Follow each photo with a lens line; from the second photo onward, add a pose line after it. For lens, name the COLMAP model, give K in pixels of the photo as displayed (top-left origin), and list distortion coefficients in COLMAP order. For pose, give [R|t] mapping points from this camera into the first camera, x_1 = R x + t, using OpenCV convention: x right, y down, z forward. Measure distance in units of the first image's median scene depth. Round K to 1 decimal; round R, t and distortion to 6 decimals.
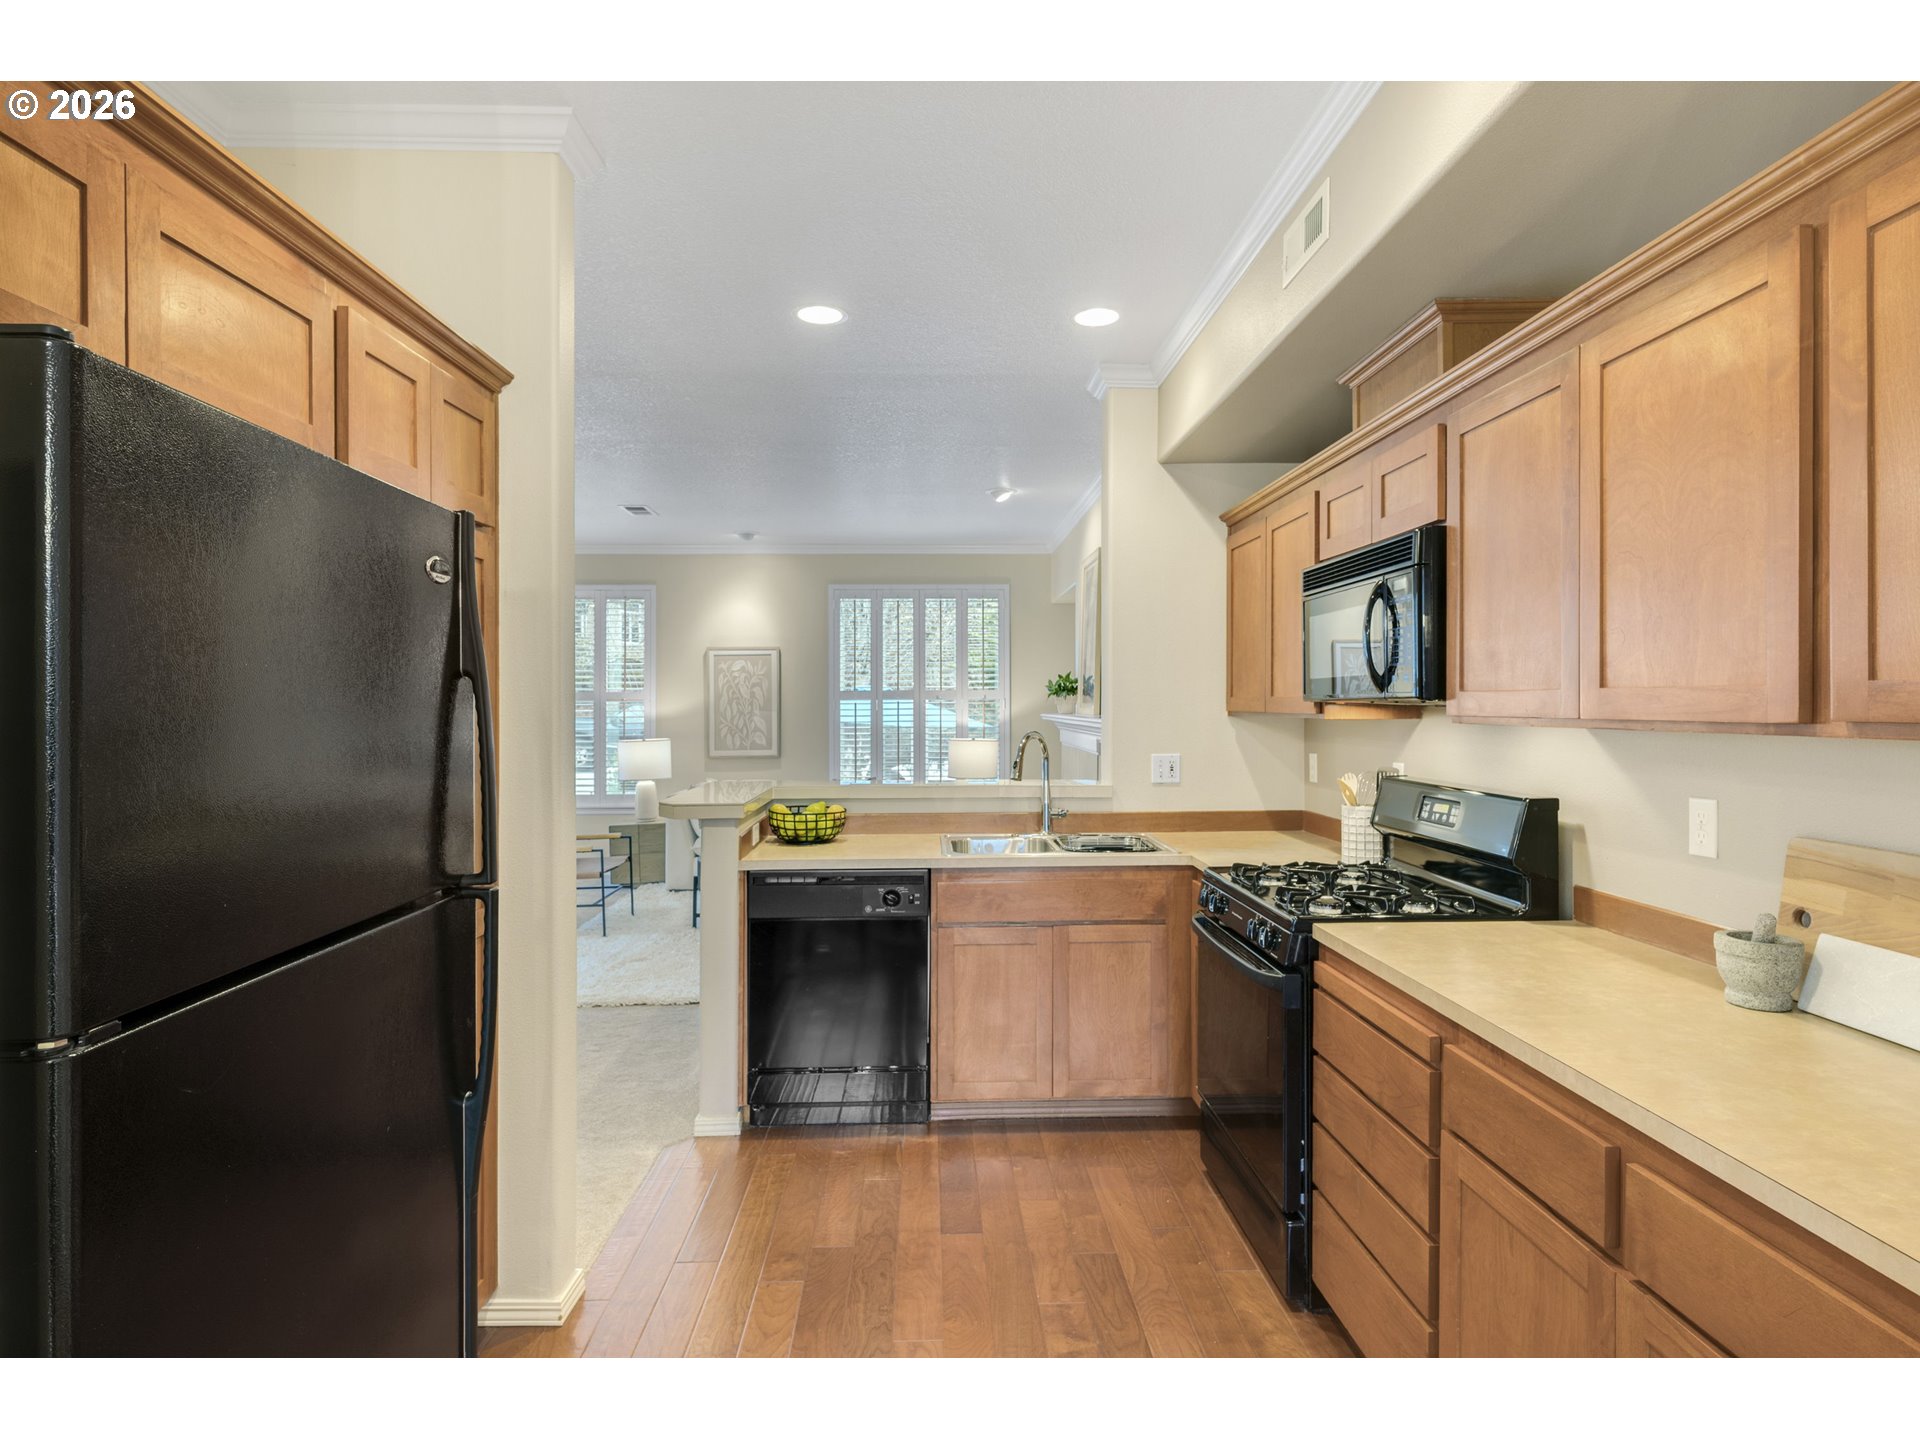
lens RADIAL K [[1078.6, 0, 993.1], [0, 1078.6, 715.4], [0, 0, 1]] dist [-0.001943, 0.000151]
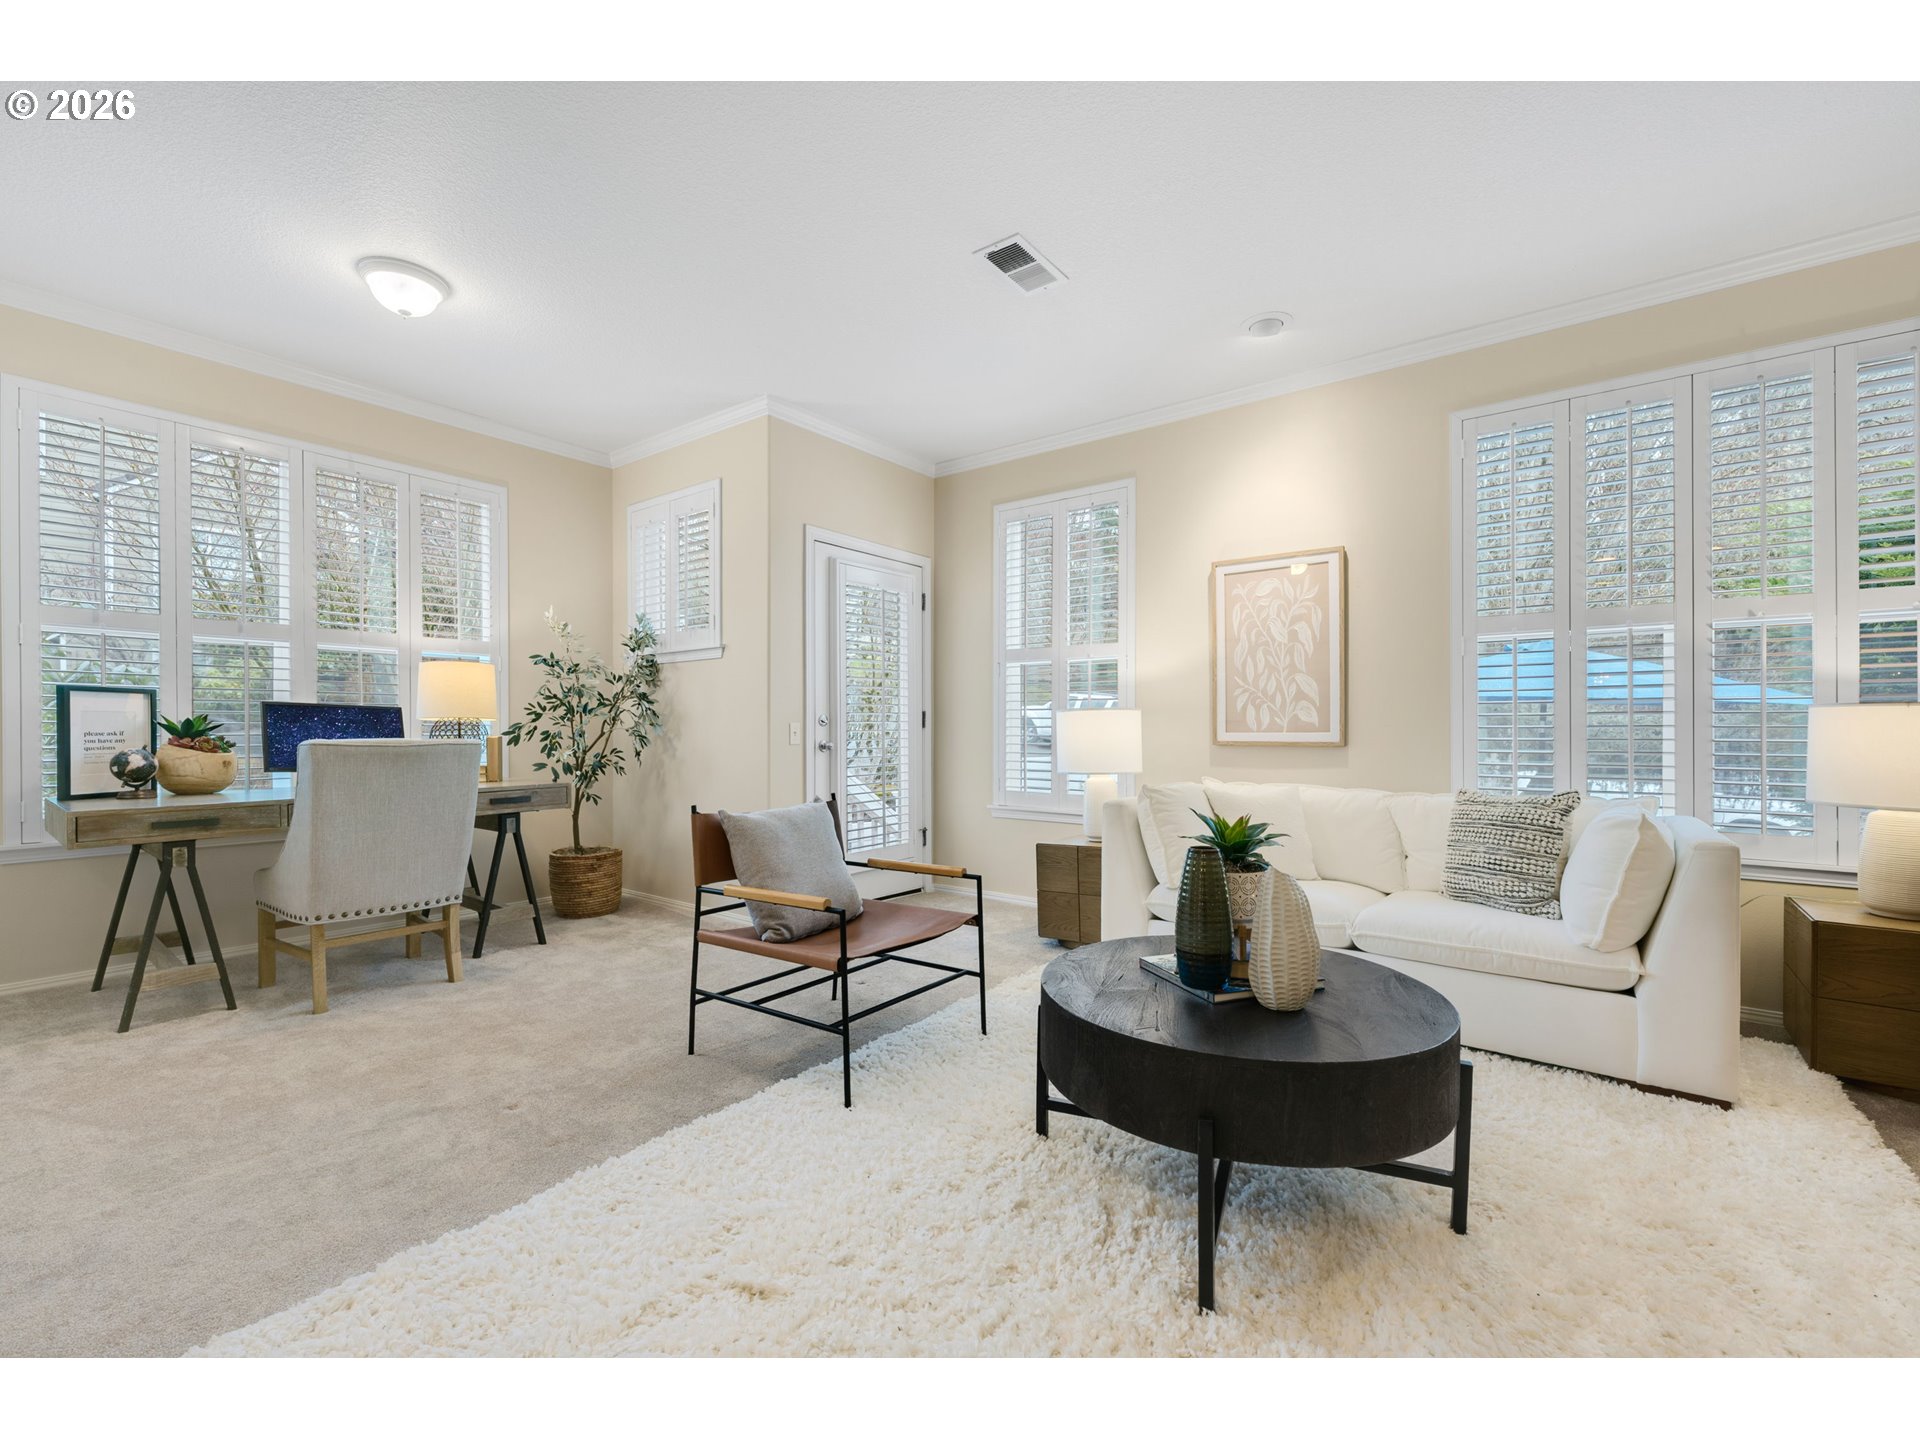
lens RADIAL K [[814.5, 0, 922.8], [0, 814.5, 725.7], [0, 0, 1]] dist [-0.000607, 0.000401]
pose [[0.741549, 0.002309, -0.670895, -0.187276], [-0.011244, 0.999896, -0.008986, 0.082582], [0.670805, 0.014207, 0.741498, 1.307176]]
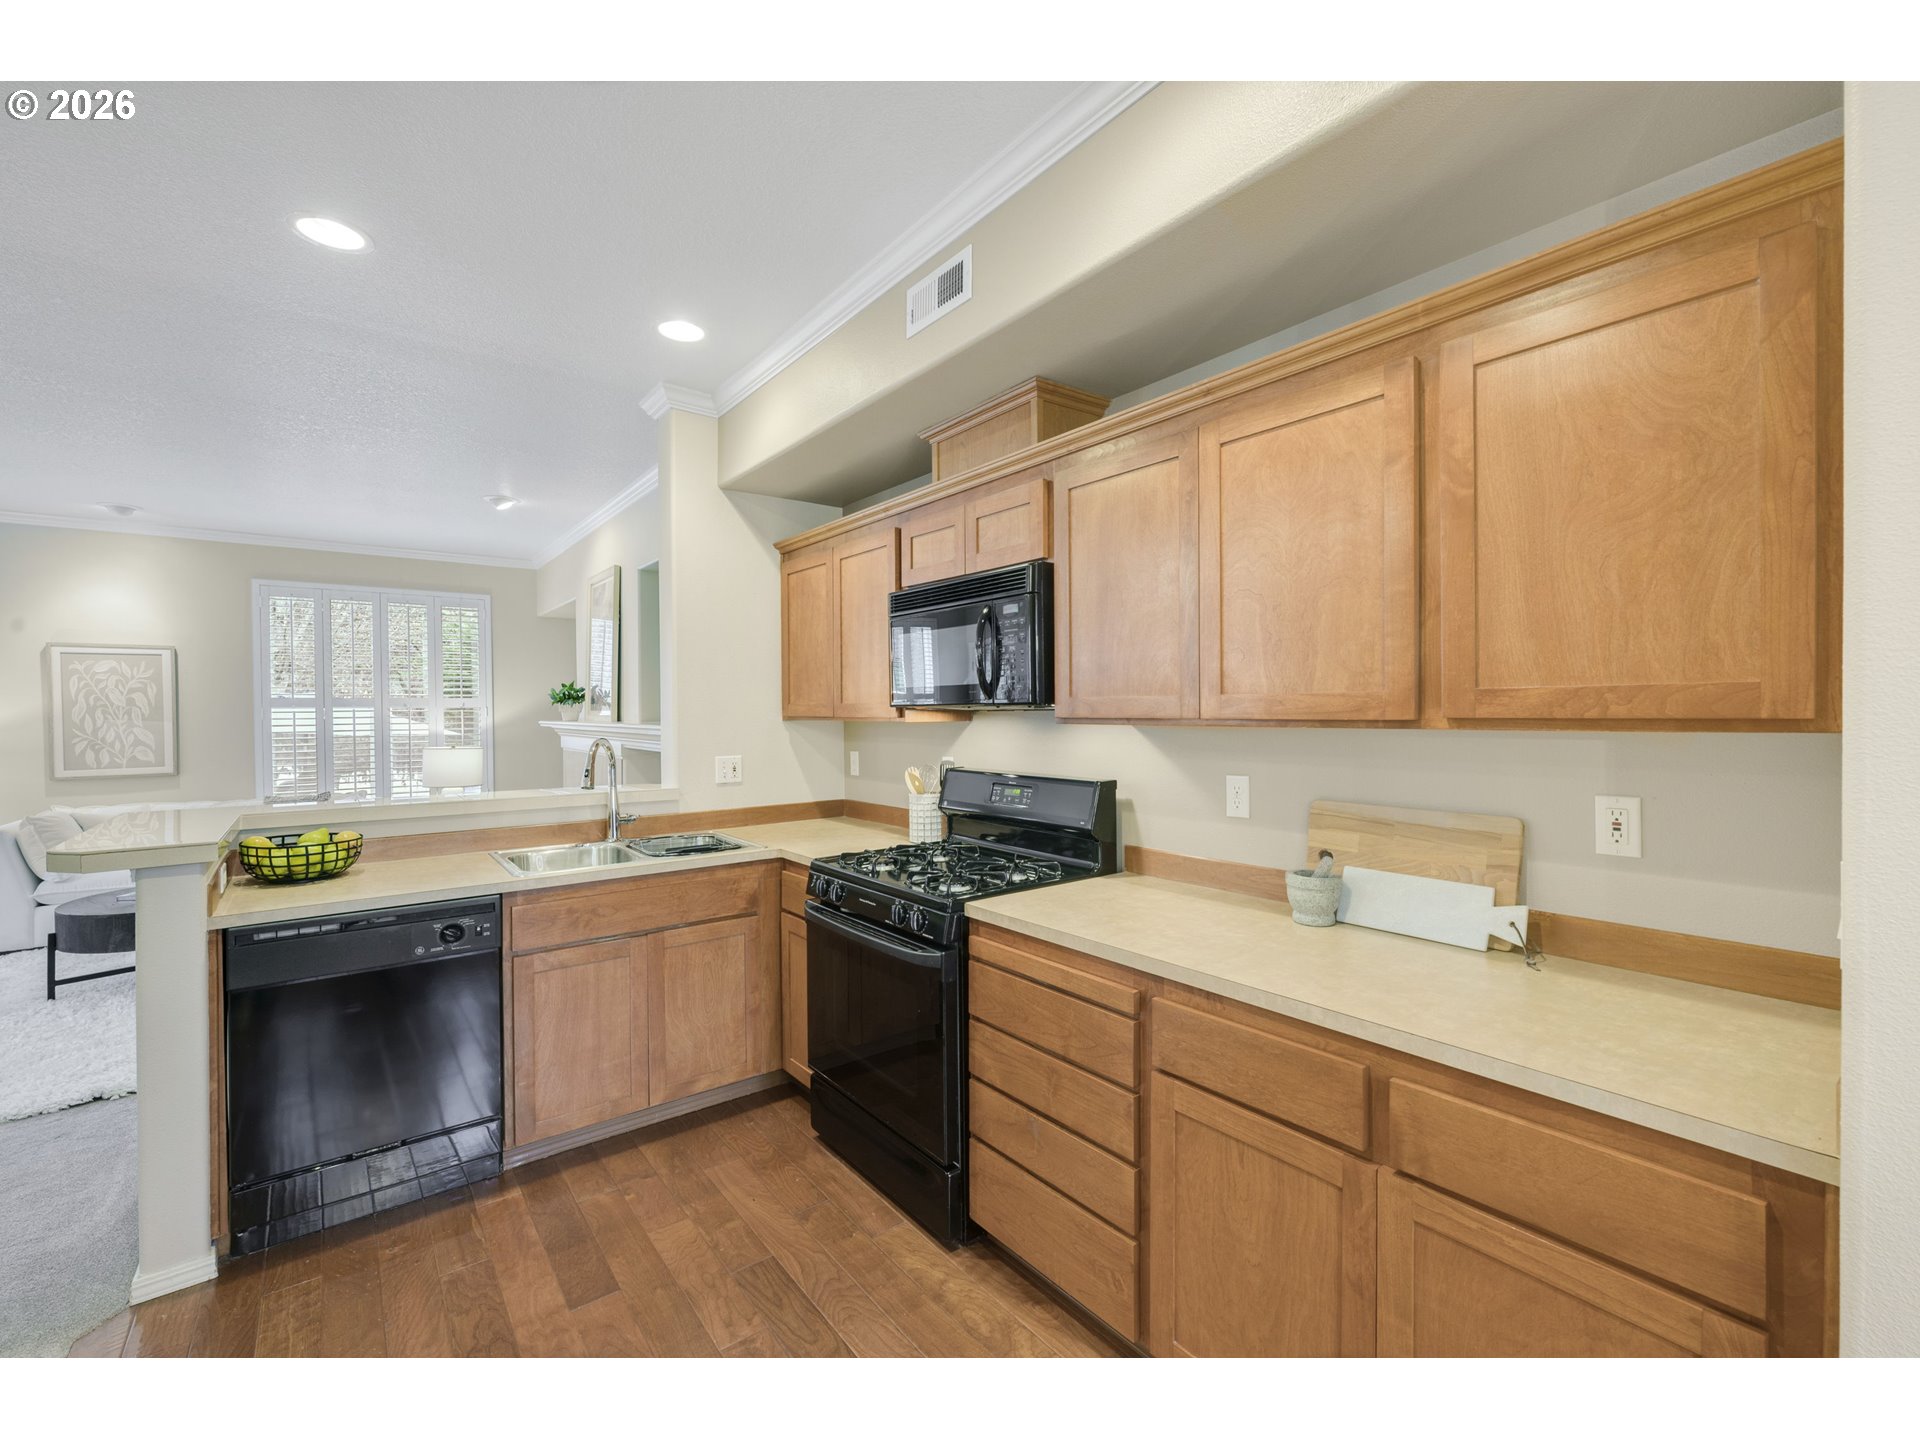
lens RADIAL K [[814.5, 0, 1010.0], [0, 814.5, 723.2], [0, 0, 1]] dist [-0.000607, 0.000401]
pose [[0.803245, -0.011454, 0.595539, -0.122815], [0.009634, 0.999934, 0.006238, 0.000033], [-0.595571, 0.000727, 0.803302, 0.204965]]
